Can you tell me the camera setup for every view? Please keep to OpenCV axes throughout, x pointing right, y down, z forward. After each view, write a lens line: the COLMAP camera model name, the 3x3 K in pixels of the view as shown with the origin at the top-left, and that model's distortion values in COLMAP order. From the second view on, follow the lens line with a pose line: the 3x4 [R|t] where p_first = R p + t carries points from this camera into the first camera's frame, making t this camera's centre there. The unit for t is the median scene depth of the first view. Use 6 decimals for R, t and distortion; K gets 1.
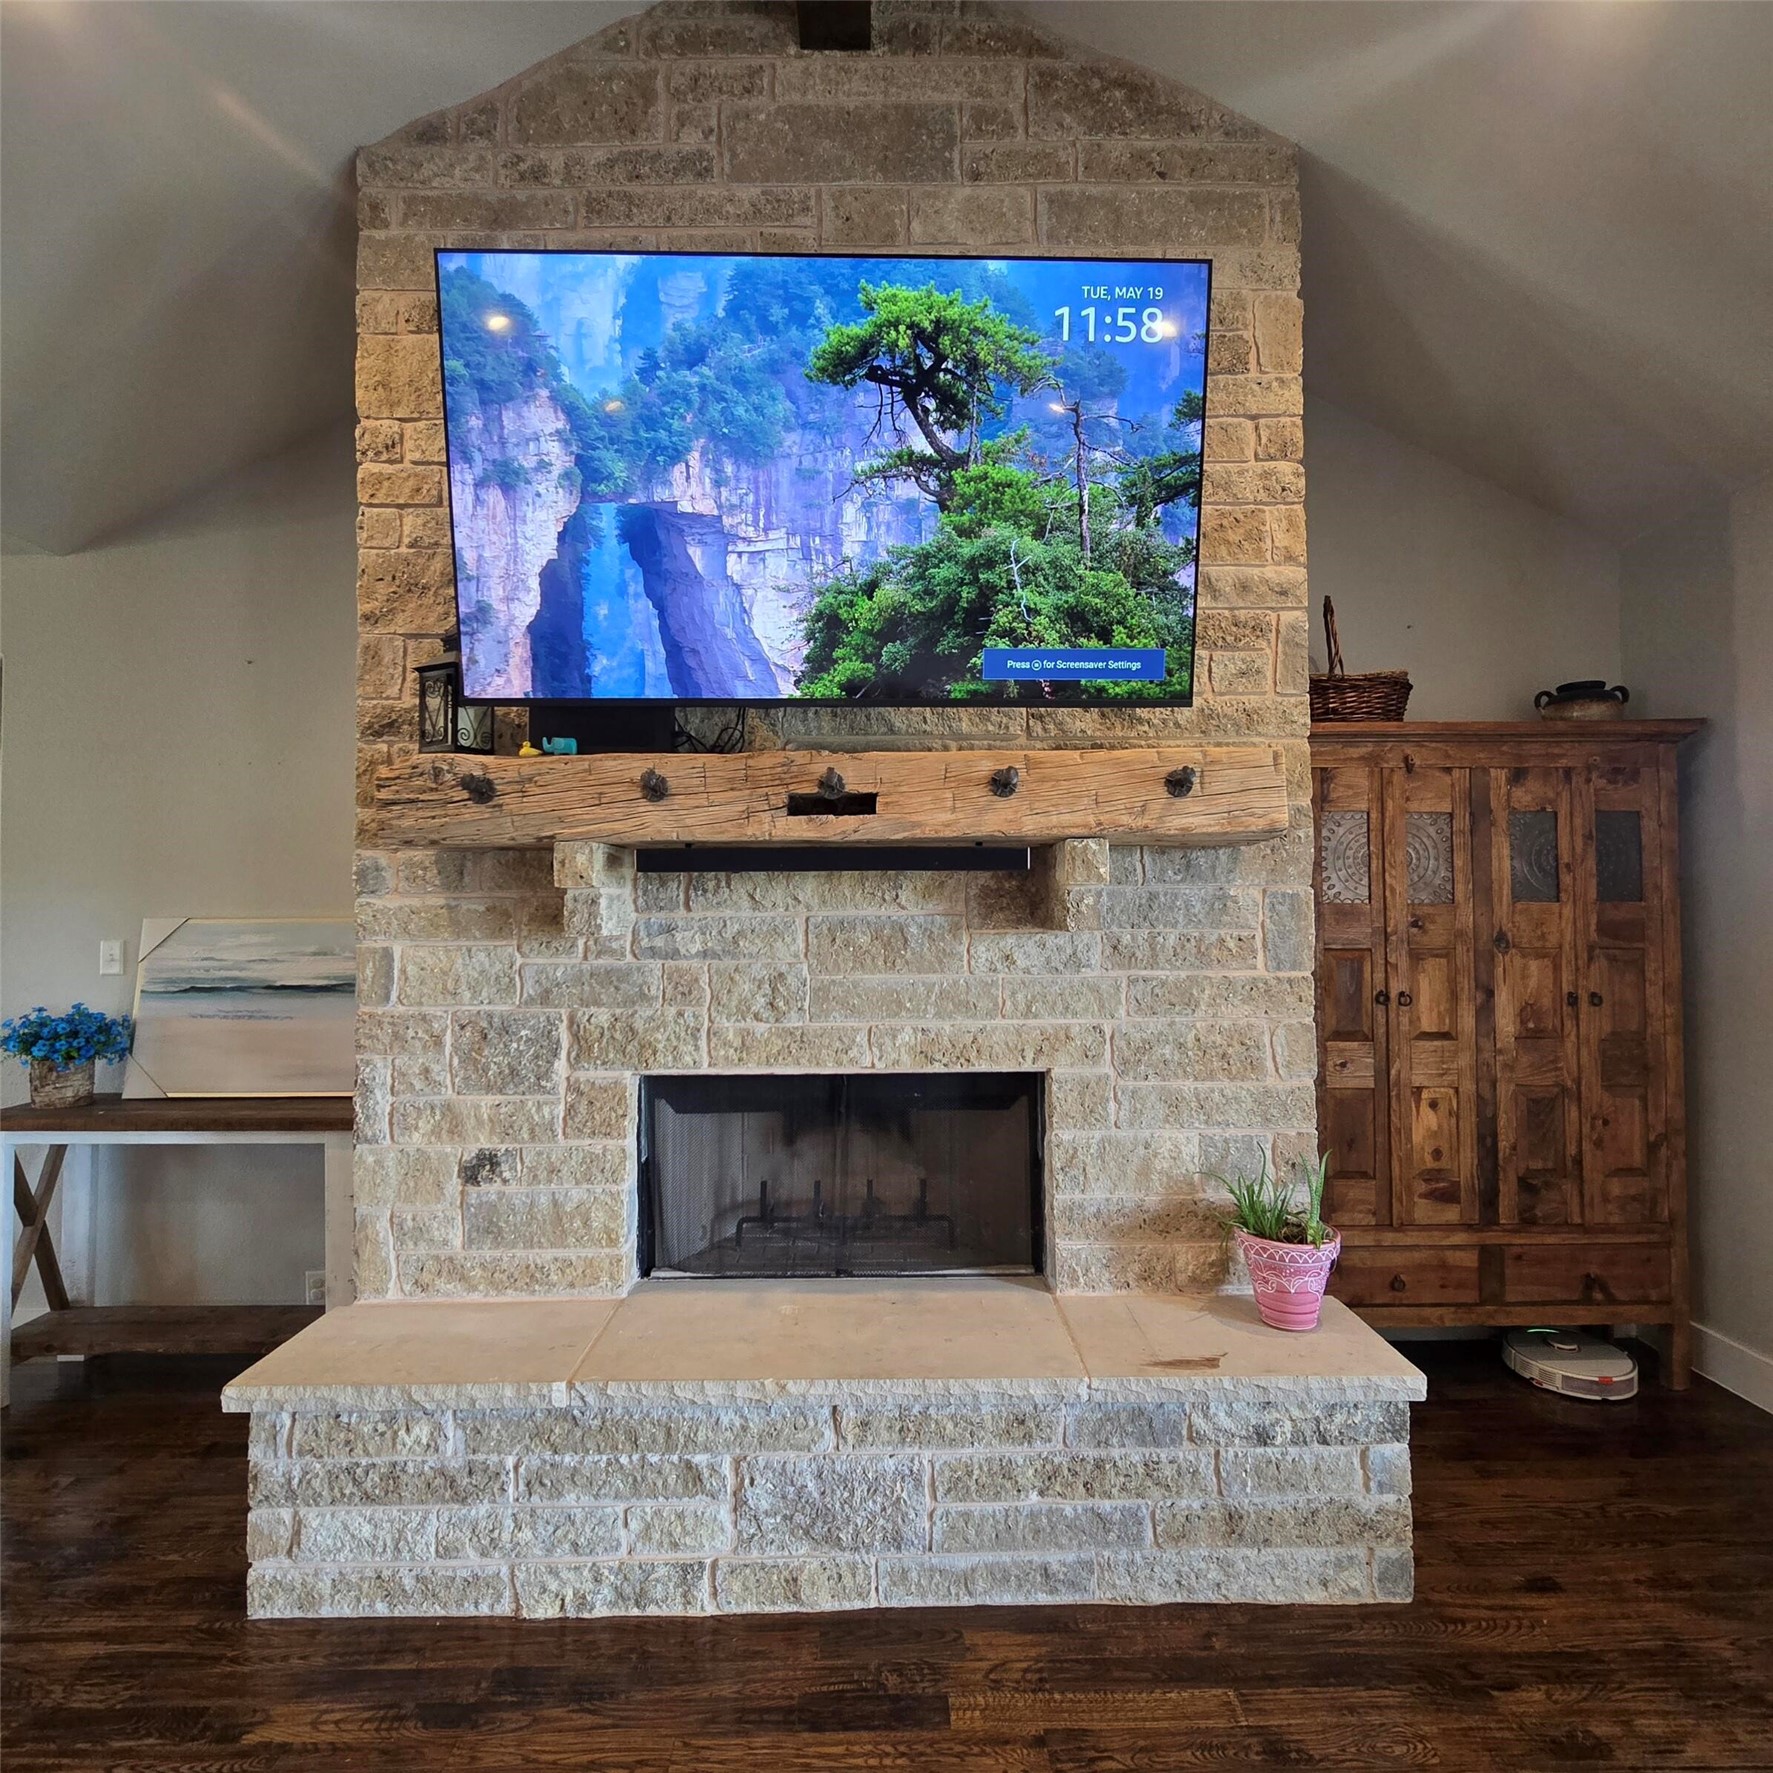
lens RADIAL K [[1008.7, 0, 886.5], [0, 1008.7, 886.5], [0, 0, 1]] dist [-0.001710, -0.000693]
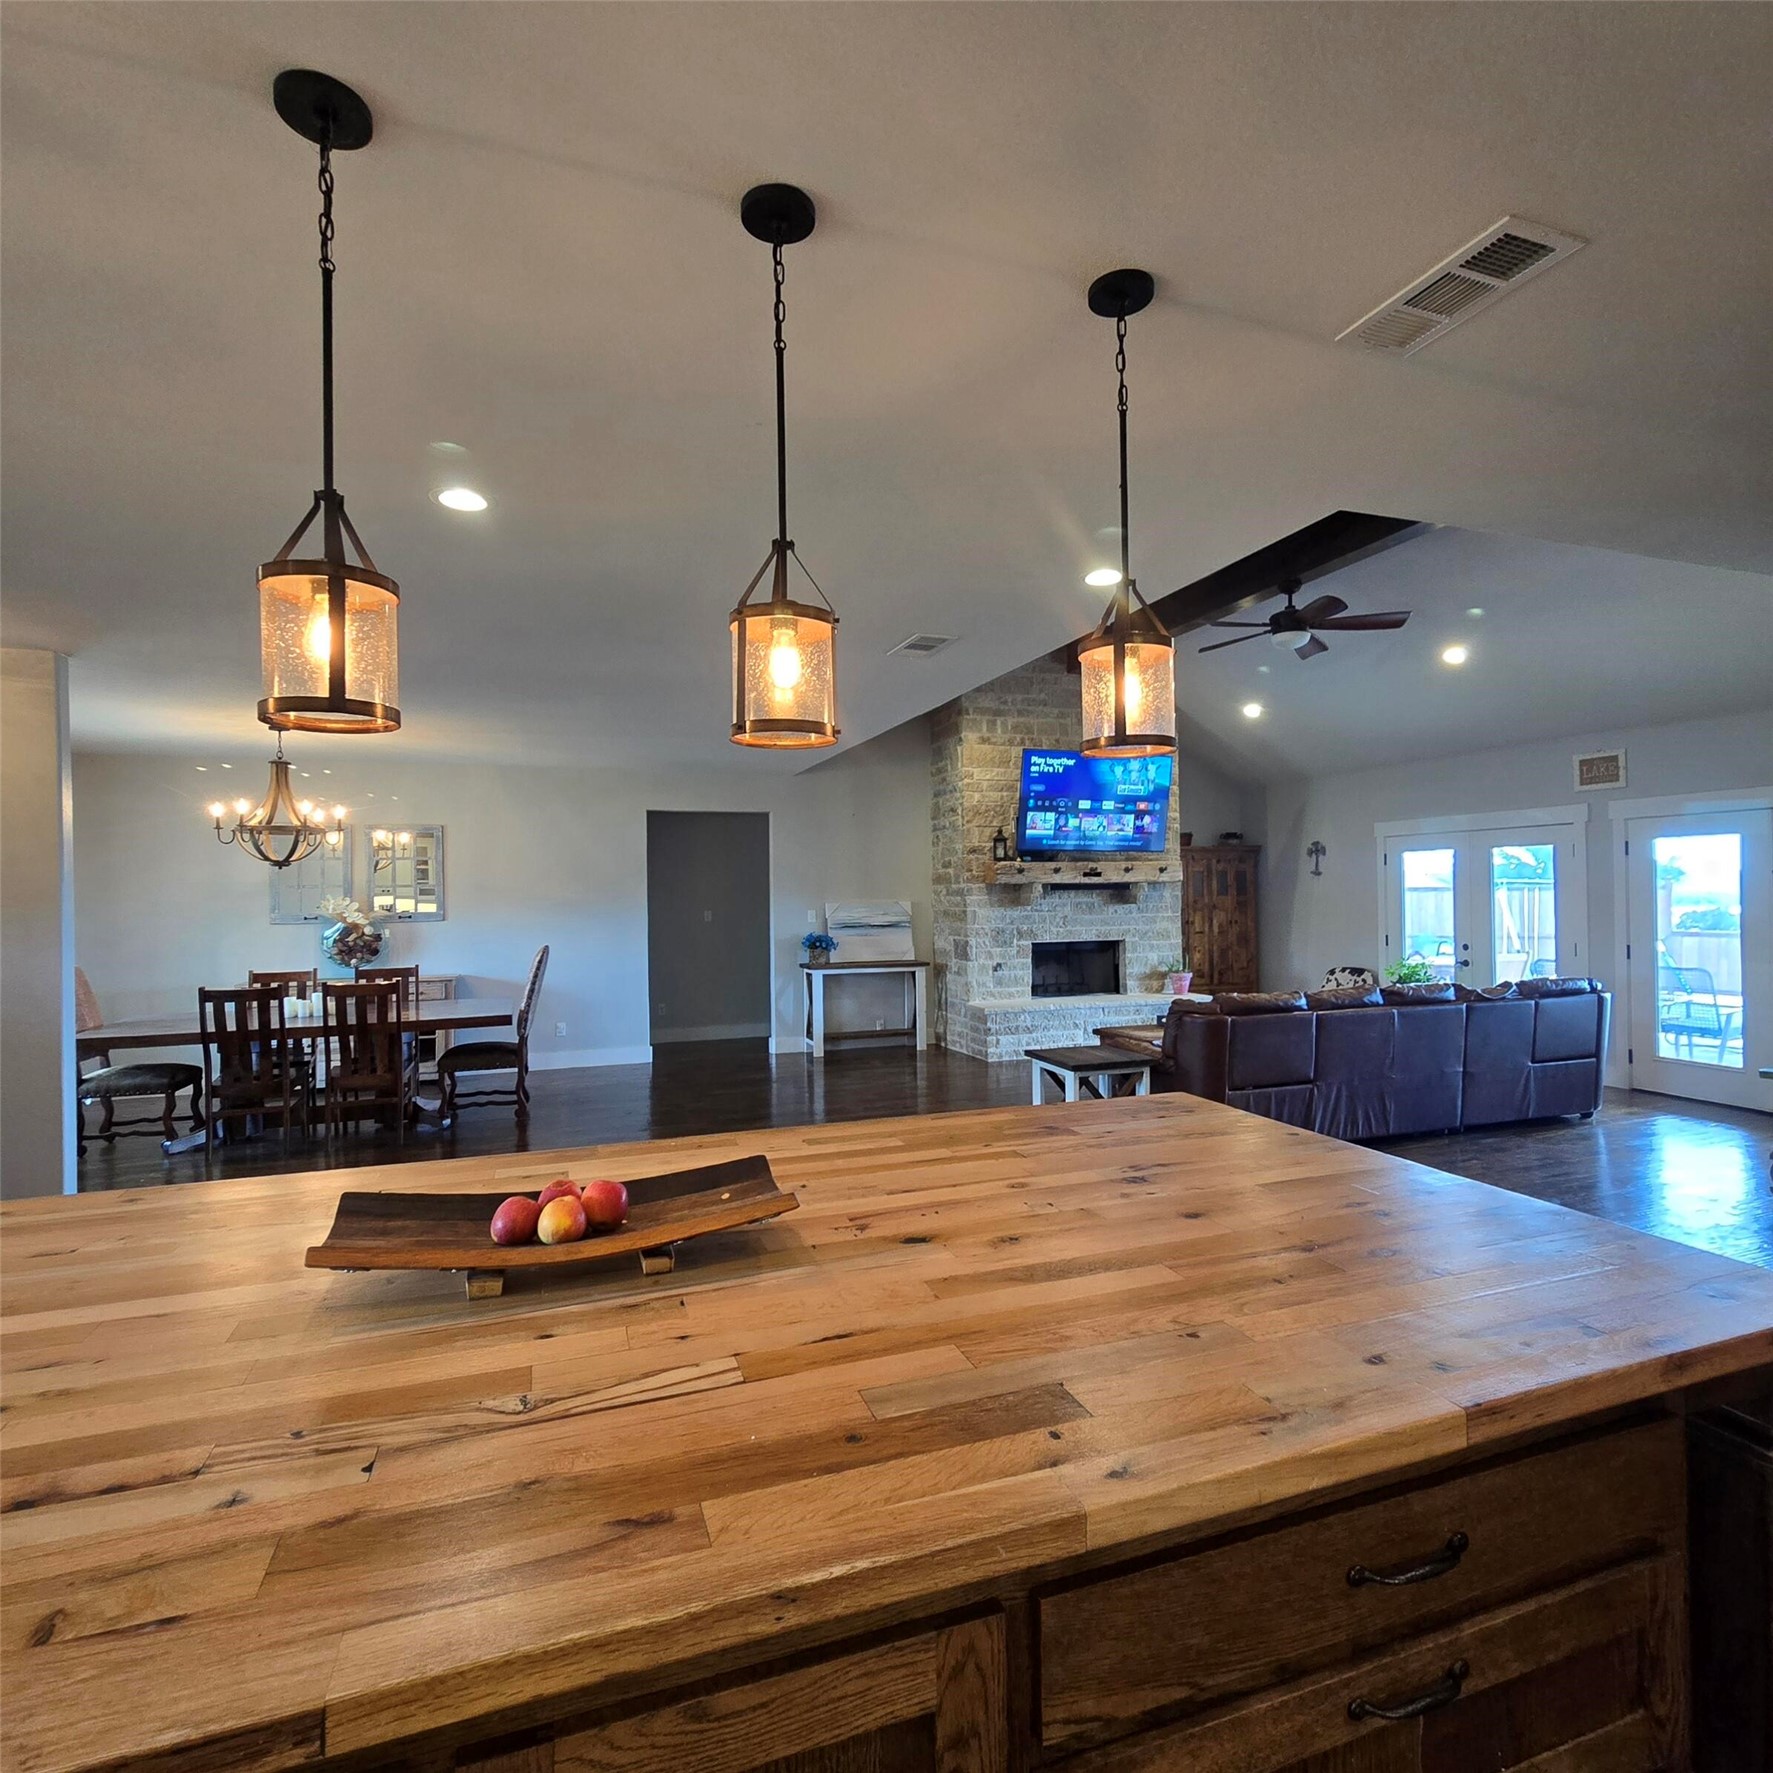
lens RADIAL K [[1008.7, 0, 886.5], [0, 1008.7, 886.5], [0, 0, 1]] dist [-0.001710, -0.000693]
pose [[0.943956, -0.001811, 0.330066, -2.020255], [-0.002686, 0.999910, 0.013168, -0.074731], [-0.330060, -0.013317, 0.943866, -2.417855]]
